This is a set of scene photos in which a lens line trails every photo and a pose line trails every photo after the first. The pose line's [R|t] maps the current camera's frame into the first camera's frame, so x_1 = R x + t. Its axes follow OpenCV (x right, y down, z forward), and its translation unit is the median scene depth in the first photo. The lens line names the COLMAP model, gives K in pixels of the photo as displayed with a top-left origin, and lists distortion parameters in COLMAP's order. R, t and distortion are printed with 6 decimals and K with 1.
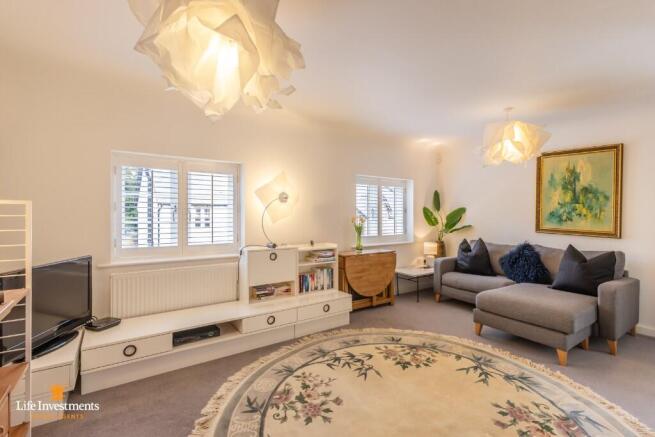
lens RADIAL K [[304.1, 0, 324.7], [0, 304.1, 204.2], [0, 0, 1]] dist [0.000851, -0.000301]
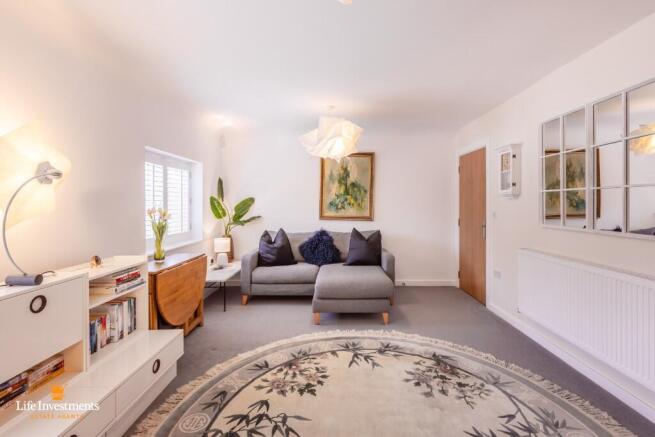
lens RADIAL K [[307.6, 0, 342.5], [0, 307.6, 202.2], [0, 0, 1]] dist [0.001680, 0.000147]
pose [[0.541545, -0.003506, 0.840664, -0.274852], [-0.019216, 0.999678, 0.016548, 0.006598], [-0.840452, -0.025116, 0.541304, 0.350406]]
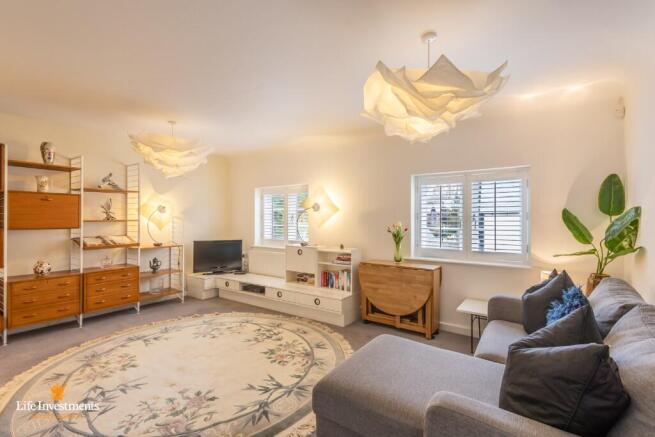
lens RADIAL K [[298.4, 0, 327.5], [0, 298.4, 218.5], [0, 0, 1]] dist [0.000086, -0.000235]
pose [[0.361495, -0.004773, -0.932362, 0.991326], [0.022232, 0.999747, 0.003502, 0.020720], [0.932109, -0.021994, 0.361510, 0.581564]]
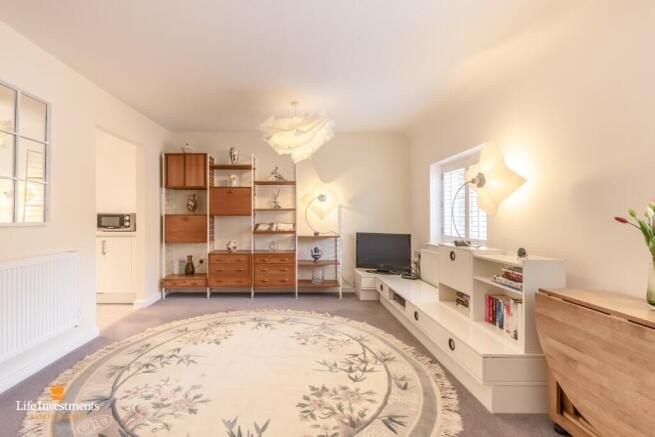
lens RADIAL K [[309.6, 0, 300.7], [0, 309.6, 216.9], [0, 0, 1]] dist [0.001329, 0.000321]
pose [[-0.550933, -0.007578, -0.834515, 0.682090], [0.013653, 0.999743, -0.018092, 0.069208], [0.834438, -0.021361, -0.550688, 1.011620]]
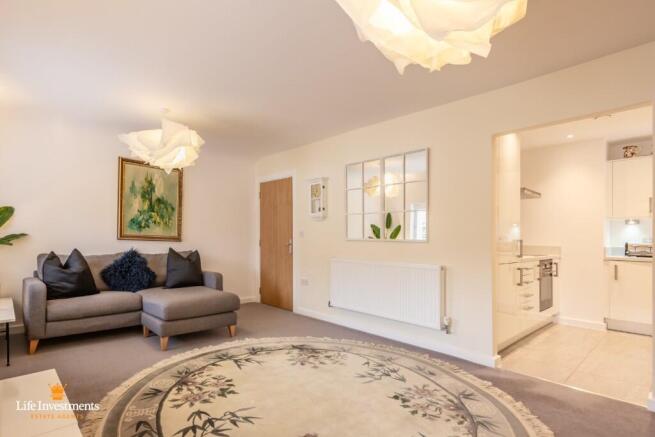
lens RADIAL K [[334.9, 0, 300.2], [0, 334.9, 237.9], [0, 0, 1]] dist [-0.000652, -0.000186]
pose [[-0.134742, -0.011515, 0.990814, -0.481260], [-0.043663, 0.999030, 0.005673, 0.065737], [-0.989918, -0.042498, -0.135114, 0.676700]]
